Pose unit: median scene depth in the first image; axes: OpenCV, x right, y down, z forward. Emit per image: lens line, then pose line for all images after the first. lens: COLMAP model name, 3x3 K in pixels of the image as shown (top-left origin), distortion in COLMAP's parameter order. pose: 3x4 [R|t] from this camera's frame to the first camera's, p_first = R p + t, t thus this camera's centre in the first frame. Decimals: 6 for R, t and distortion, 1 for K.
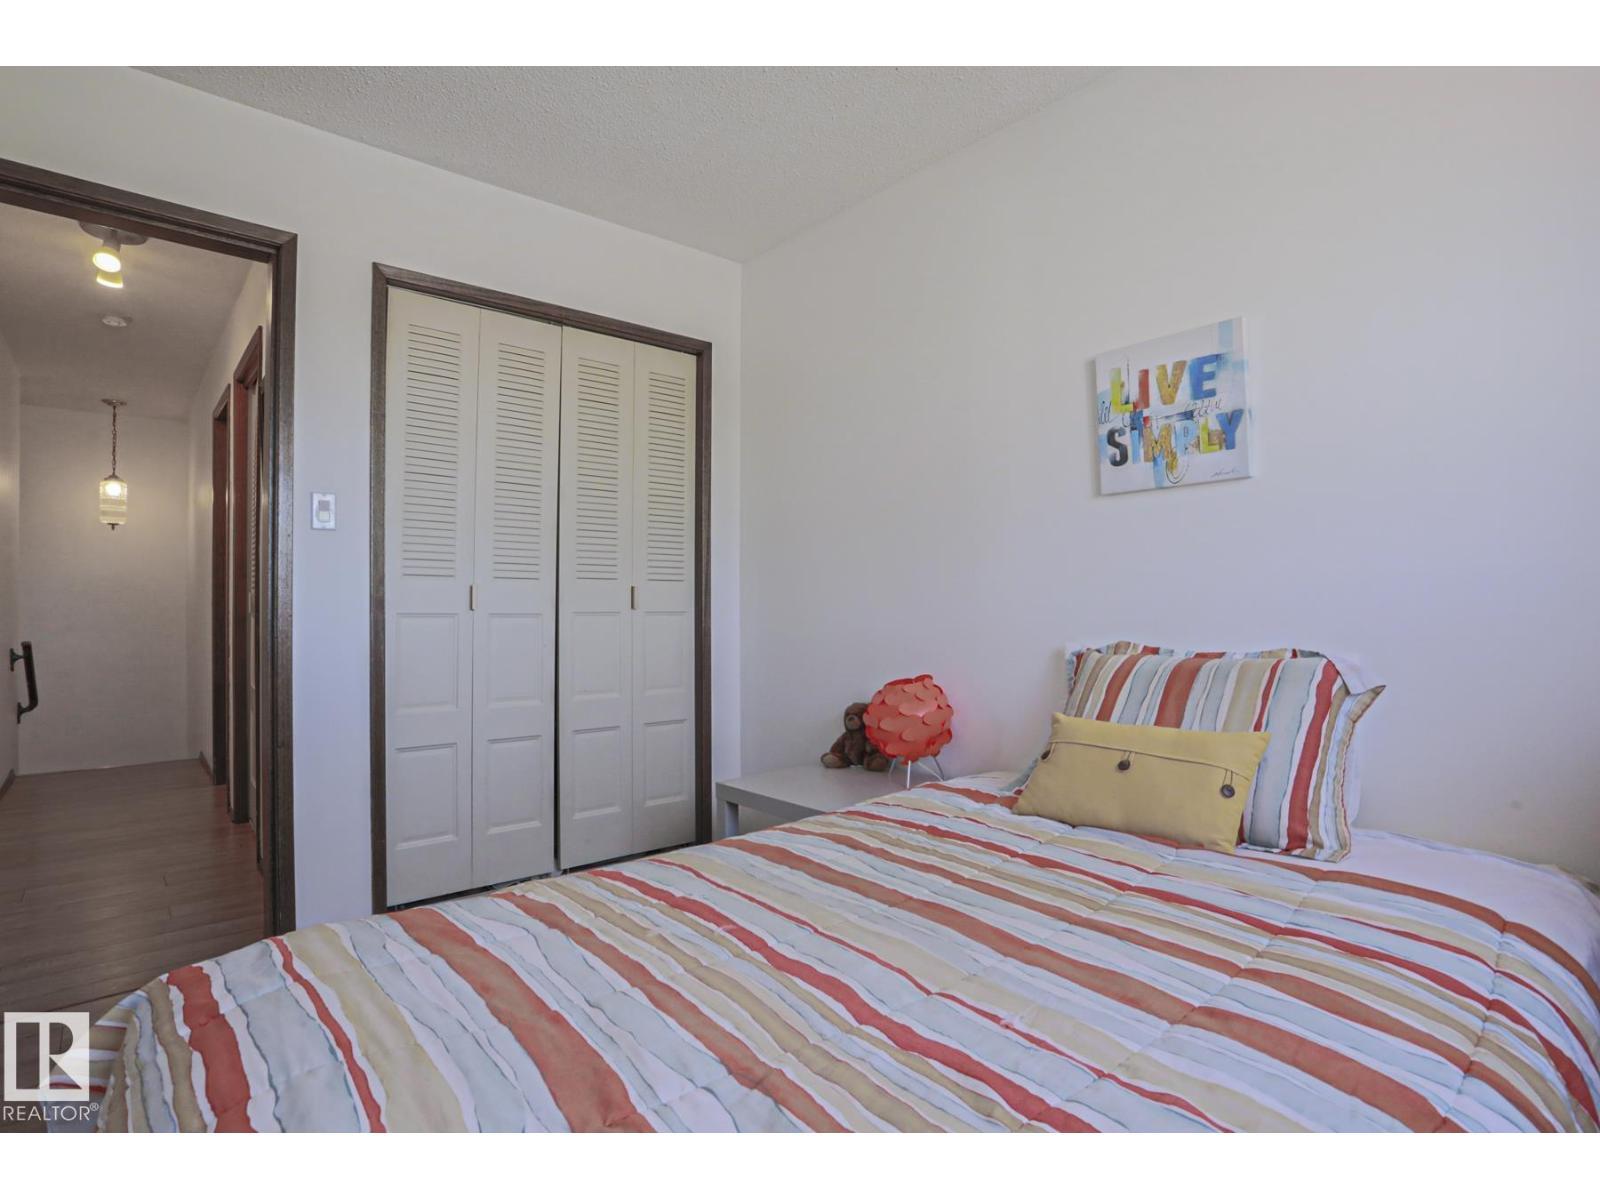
lens RADIAL K [[787.8, 0, 806.9], [0, 787.8, 597.3], [0, 0, 1]] dist [-0.038919, 0.000465]
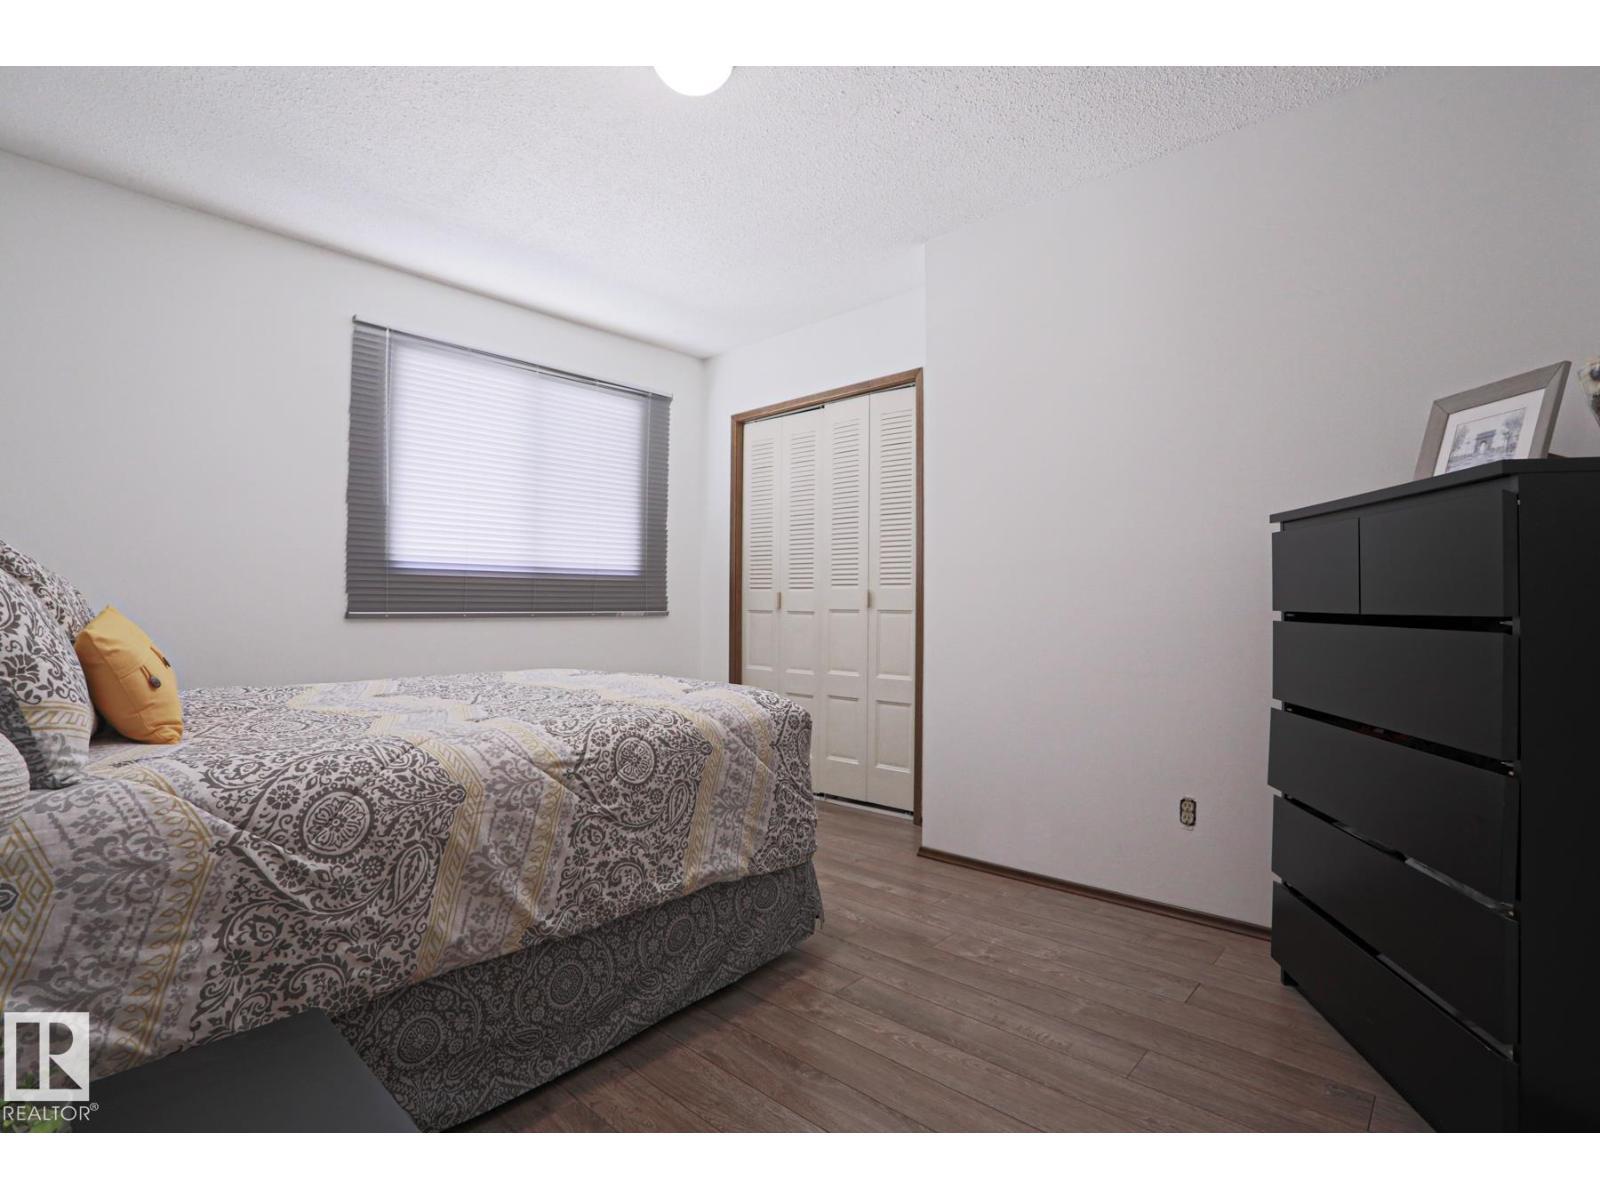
lens RADIAL K [[787.8, 0, 806.9], [0, 787.8, 597.3], [0, 0, 1]] dist [-0.038919, 0.000465]
pose [[0.104424, -0.002873, -0.994529, 1.069758], [0.013593, 0.999907, -0.001461, -0.003502], [0.994440, -0.013366, 0.104454, 0.802414]]
